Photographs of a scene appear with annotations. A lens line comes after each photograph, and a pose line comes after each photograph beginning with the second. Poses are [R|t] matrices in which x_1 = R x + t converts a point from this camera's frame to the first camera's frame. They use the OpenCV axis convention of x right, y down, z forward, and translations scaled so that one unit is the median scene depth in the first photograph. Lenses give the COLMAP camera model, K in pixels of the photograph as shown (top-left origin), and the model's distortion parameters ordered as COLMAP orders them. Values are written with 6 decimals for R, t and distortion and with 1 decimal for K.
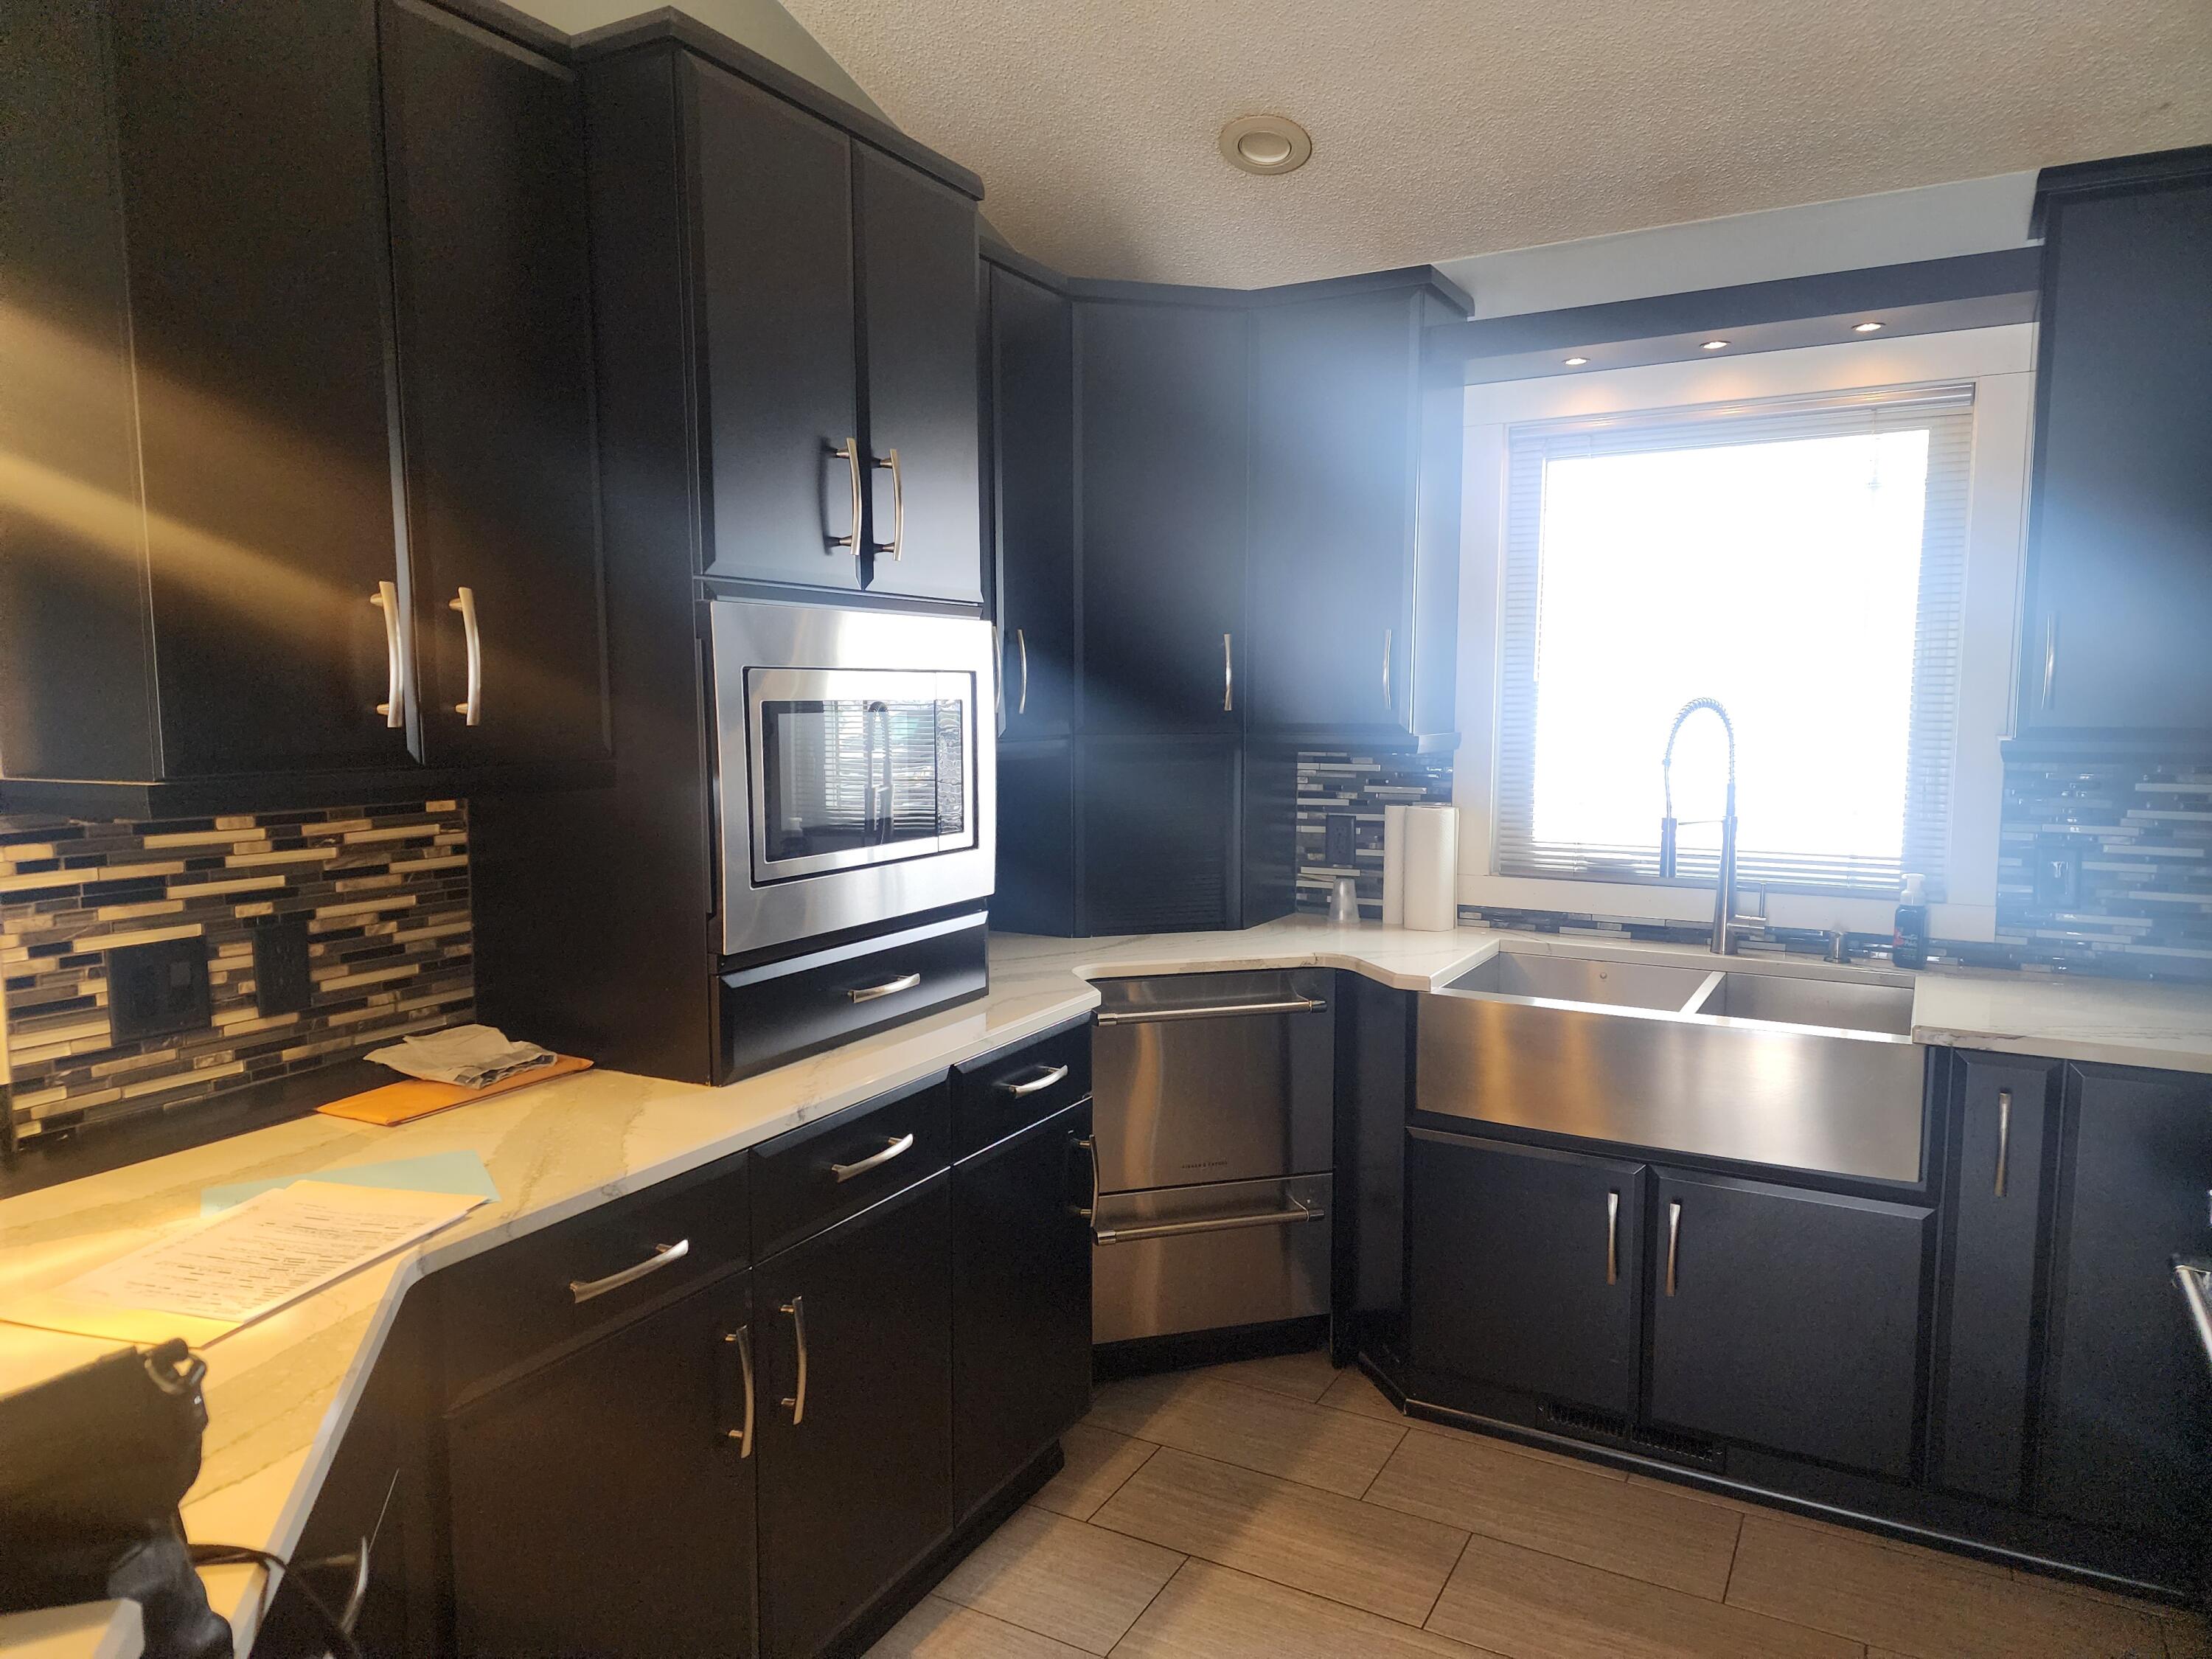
lens RADIAL K [[1492.5, 0, 1082.0], [0, 1492.5, 837.5], [0, 0, 1]] dist [0.085145, -0.078021]
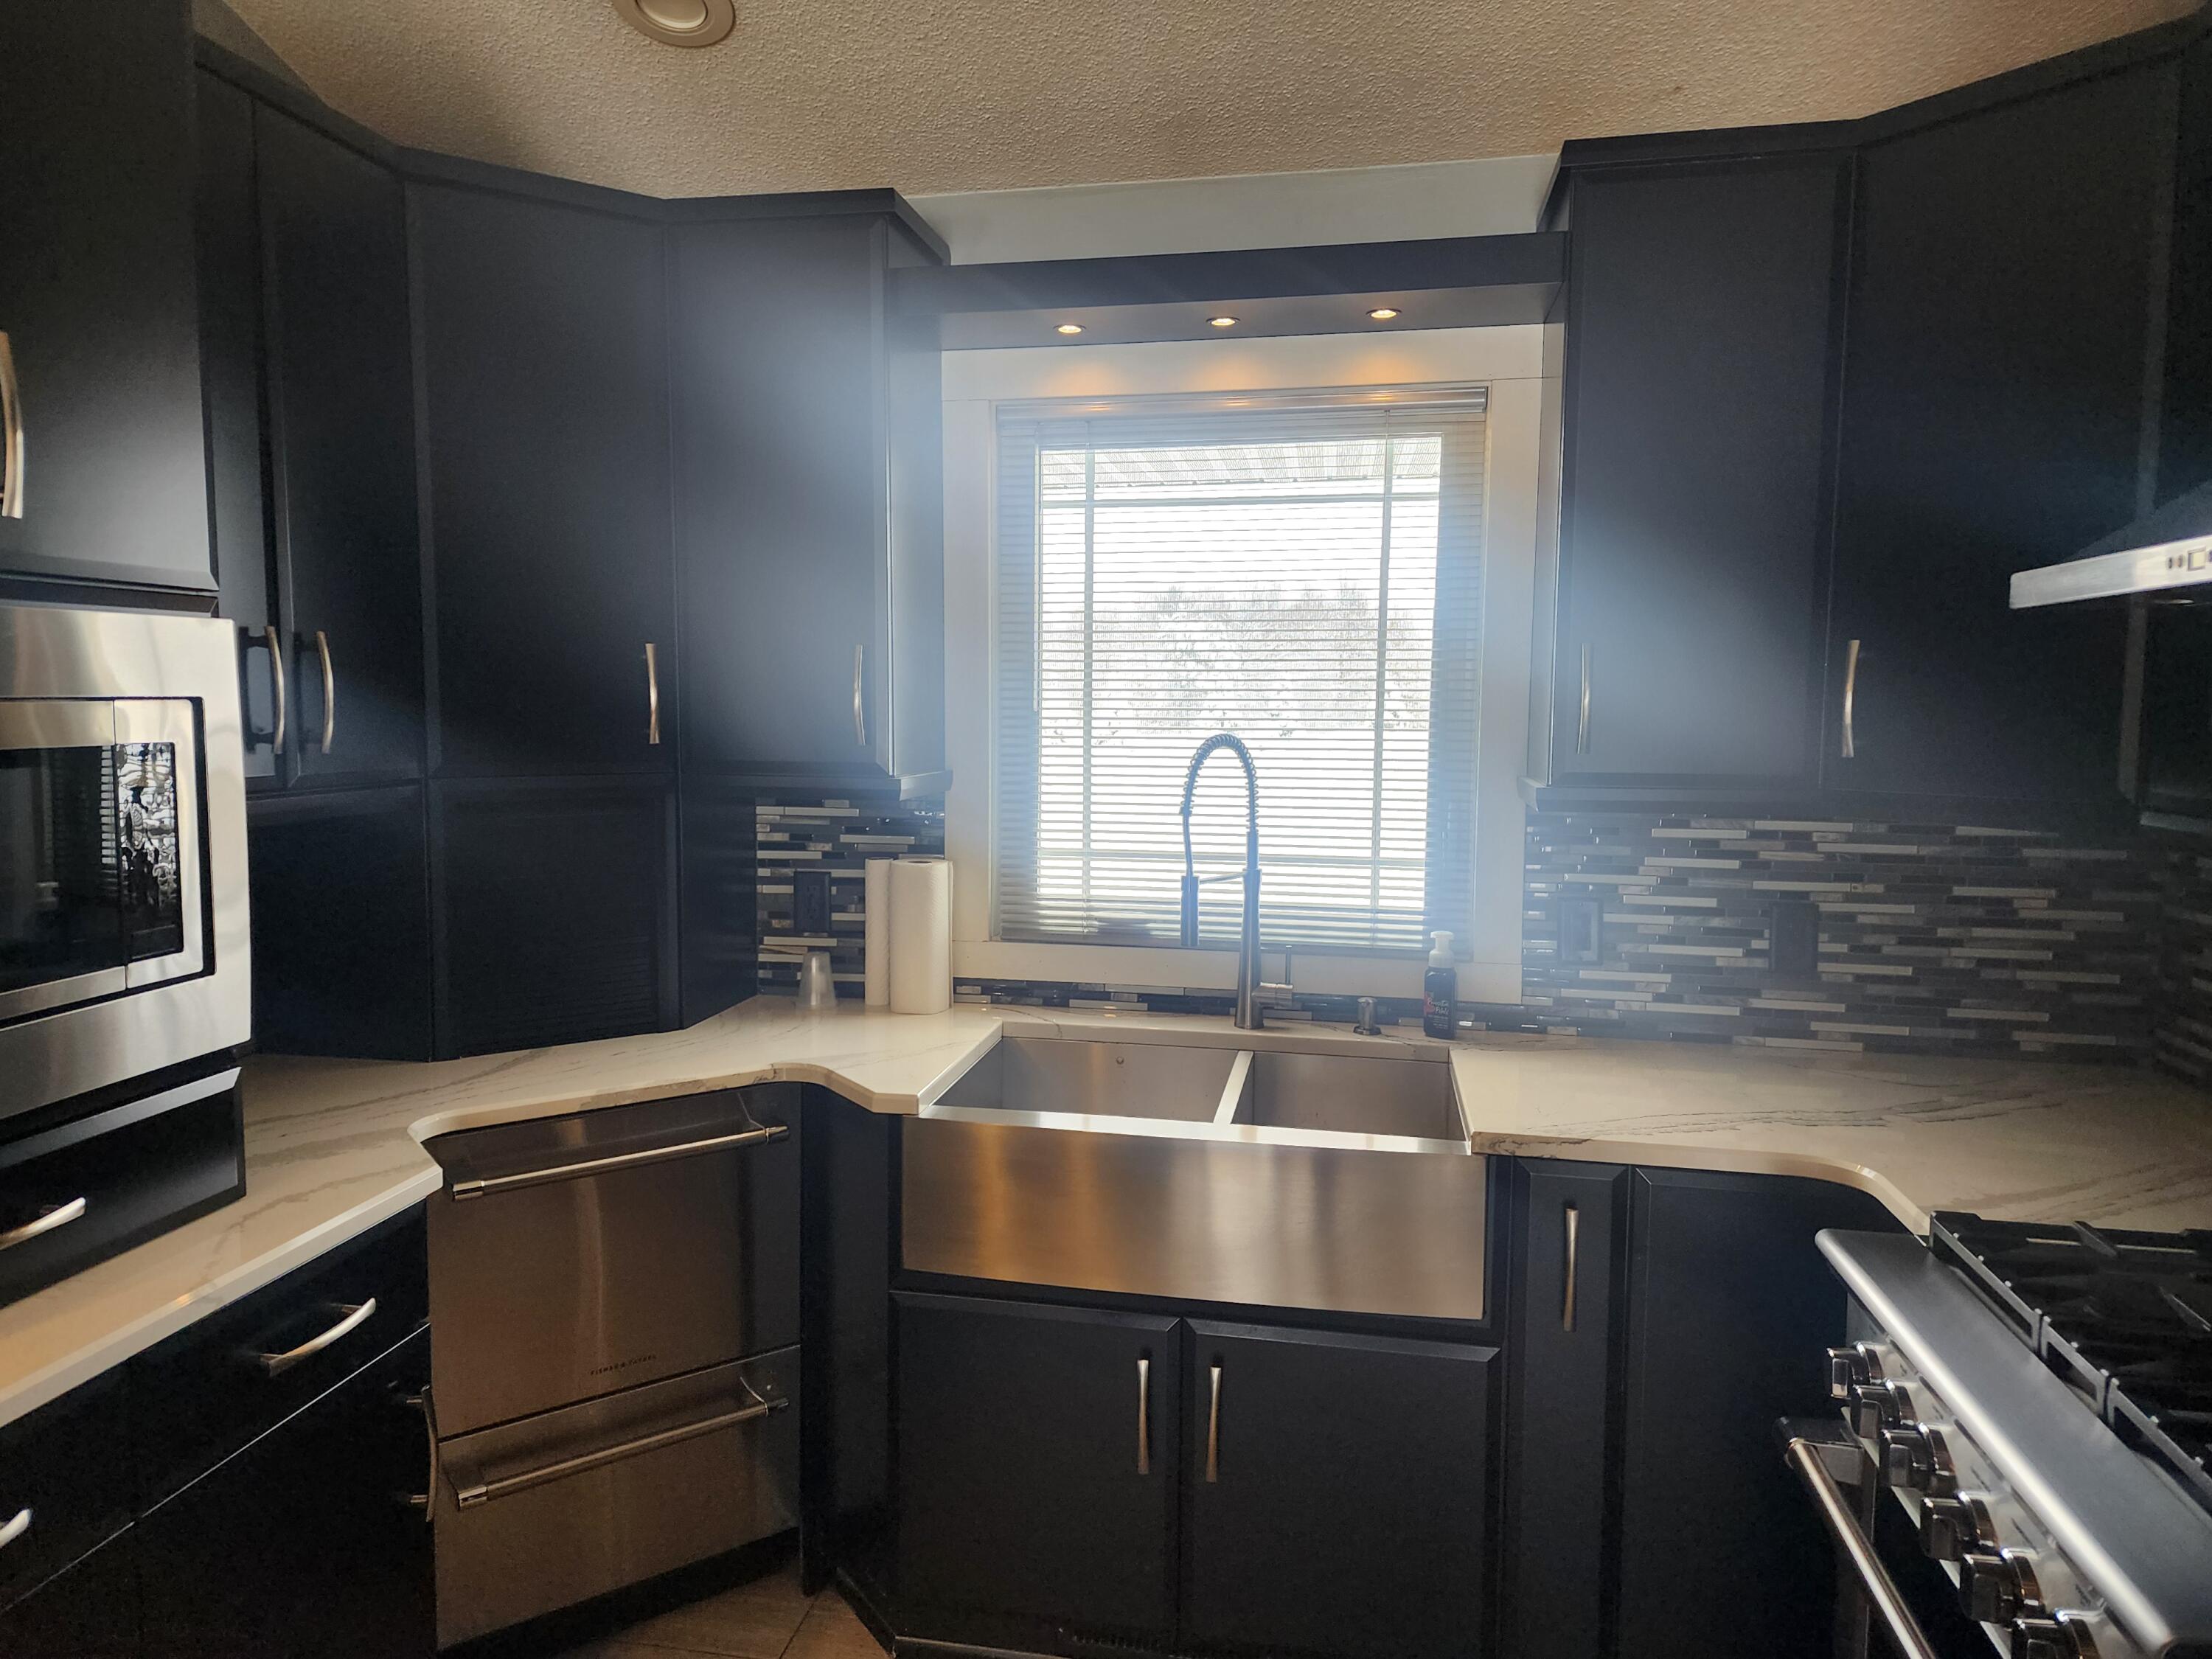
lens RADIAL K [[1488.0, 0, 1090.8], [0, 1488.0, 816.9], [0, 0, 1]] dist [0.088853, -0.064330]
pose [[0.945855, -0.020096, 0.323968, 0.063575], [0.024717, 0.999643, -0.010155, -0.037337], [-0.323648, 0.017613, 0.946014, 0.218105]]
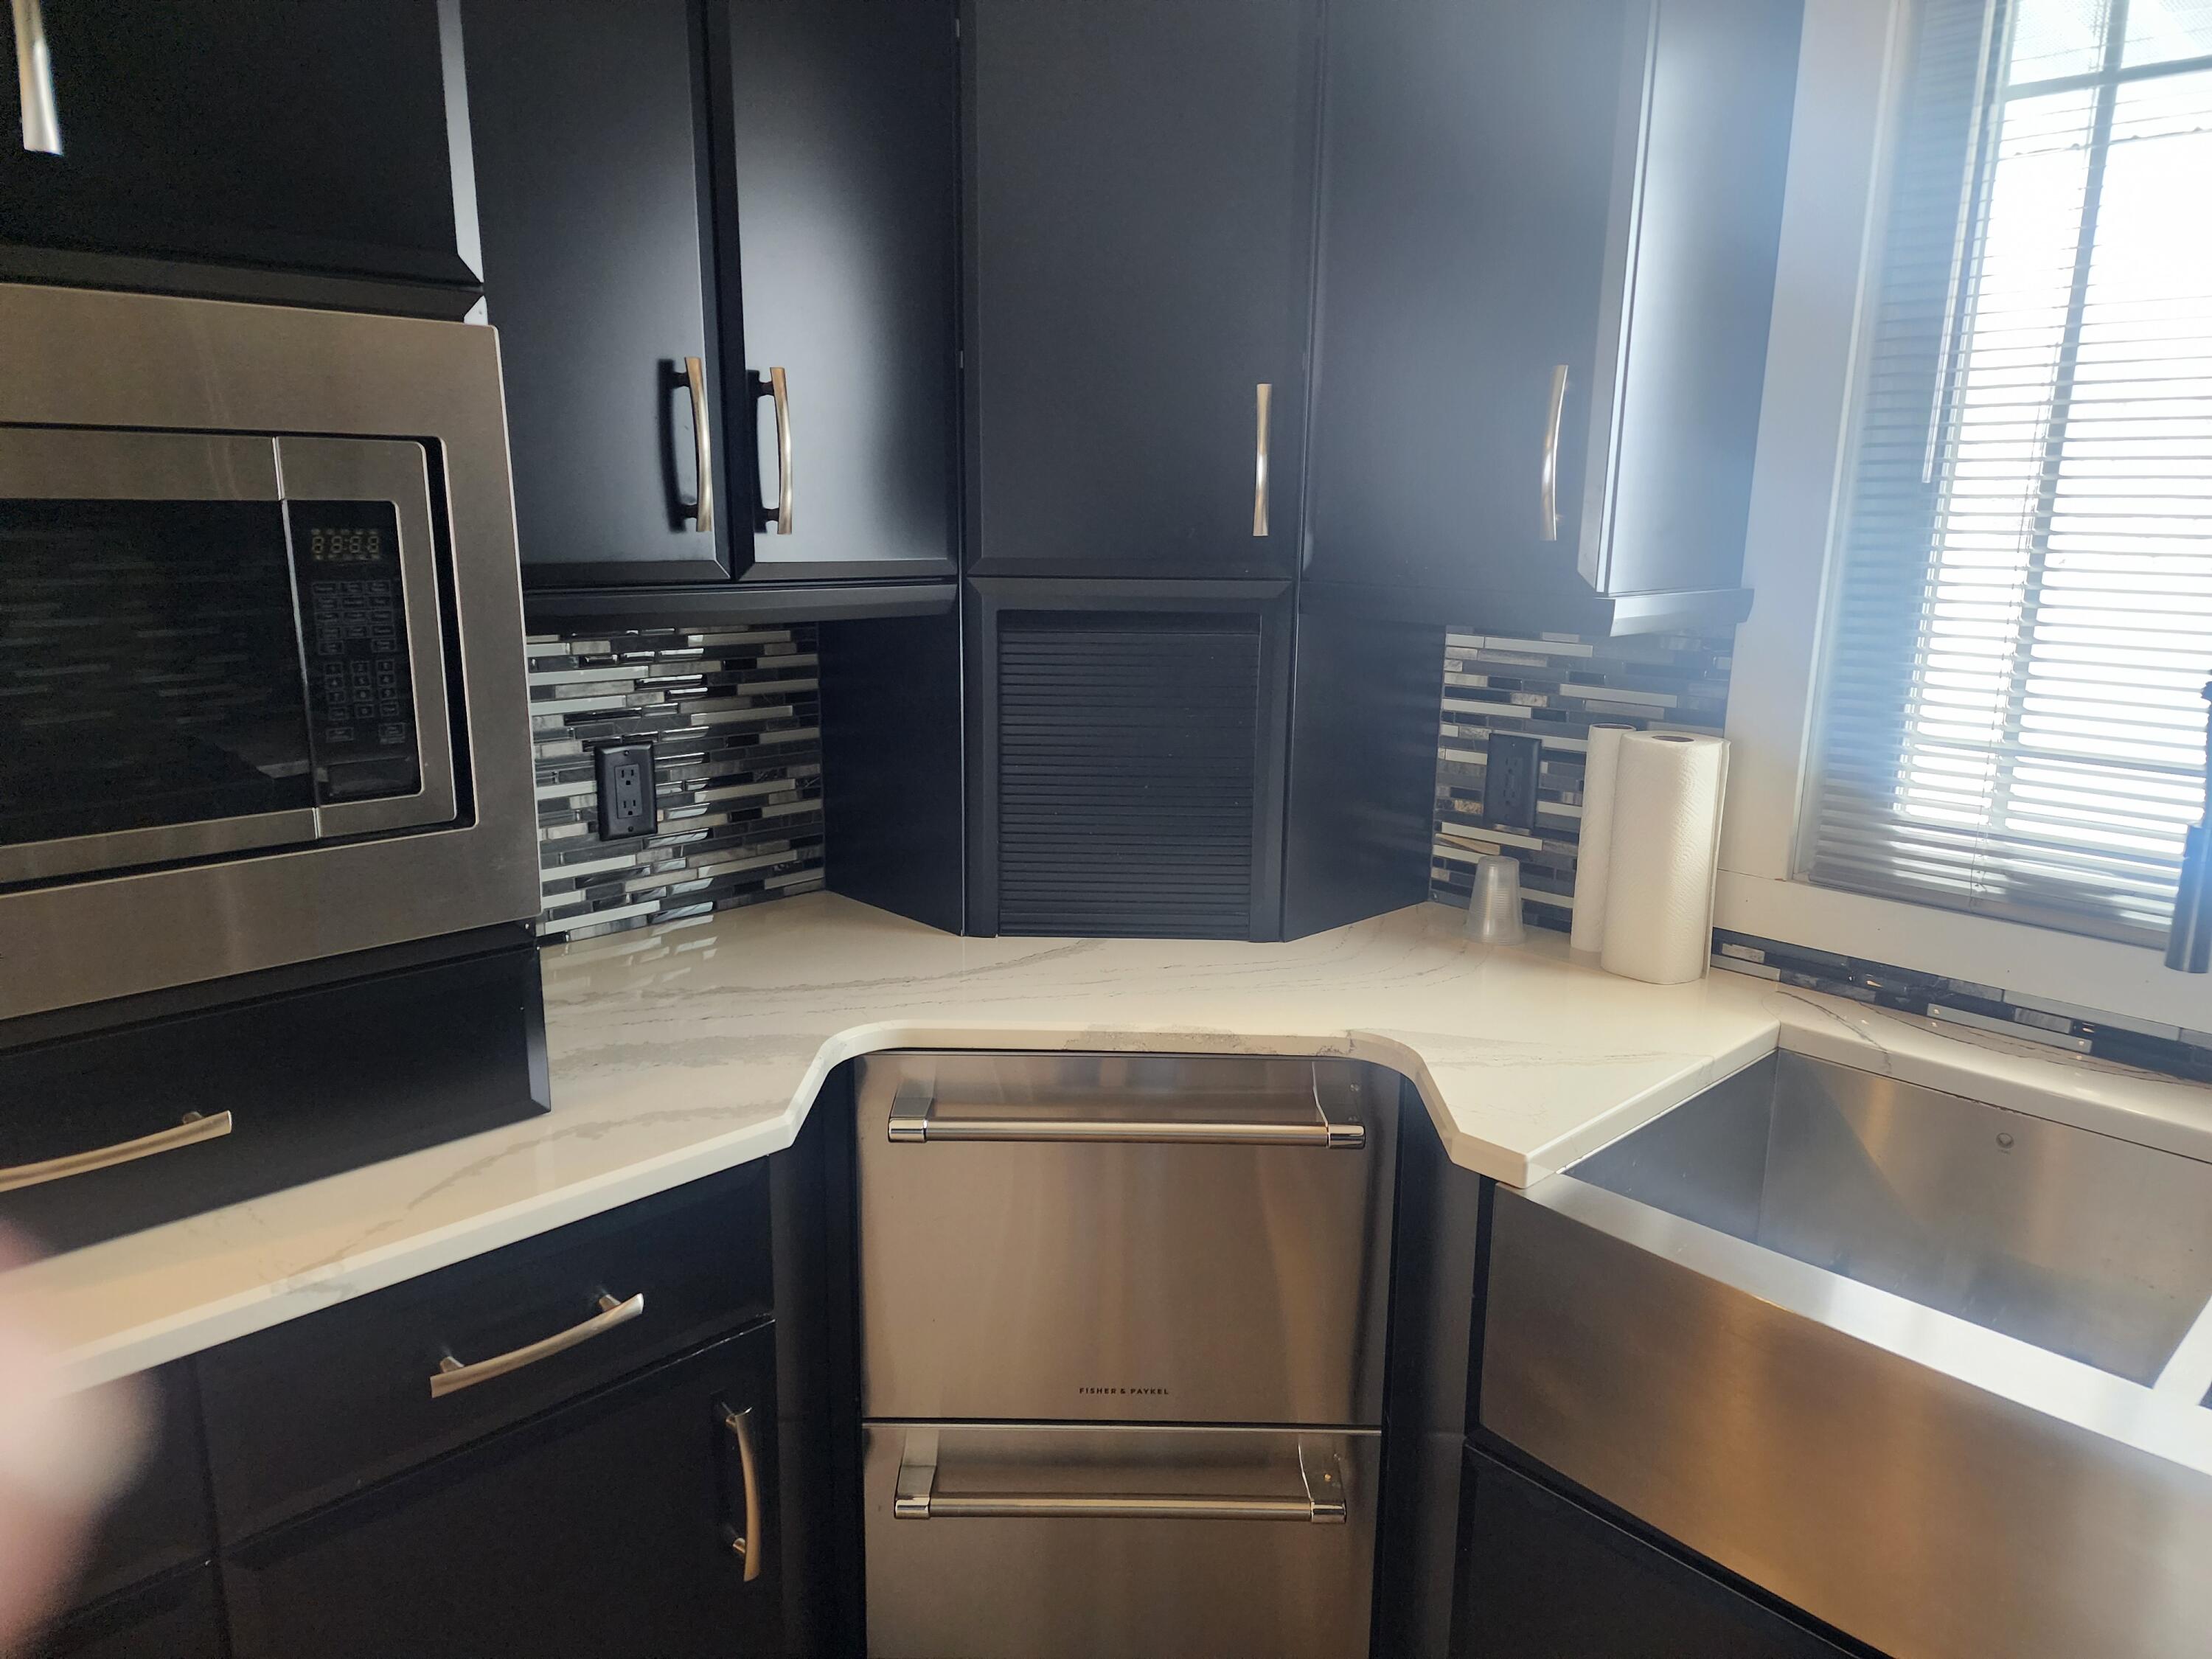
lens RADIAL K [[1488.0, 0, 1090.8], [0, 1488.0, 816.9], [0, 0, 1]] dist [0.088853, -0.064330]
pose [[0.956749, 0.073993, -0.281347, 0.209224], [-0.042001, 0.992114, 0.118092, -0.050022], [0.287866, -0.101167, 0.952312, 0.505132]]
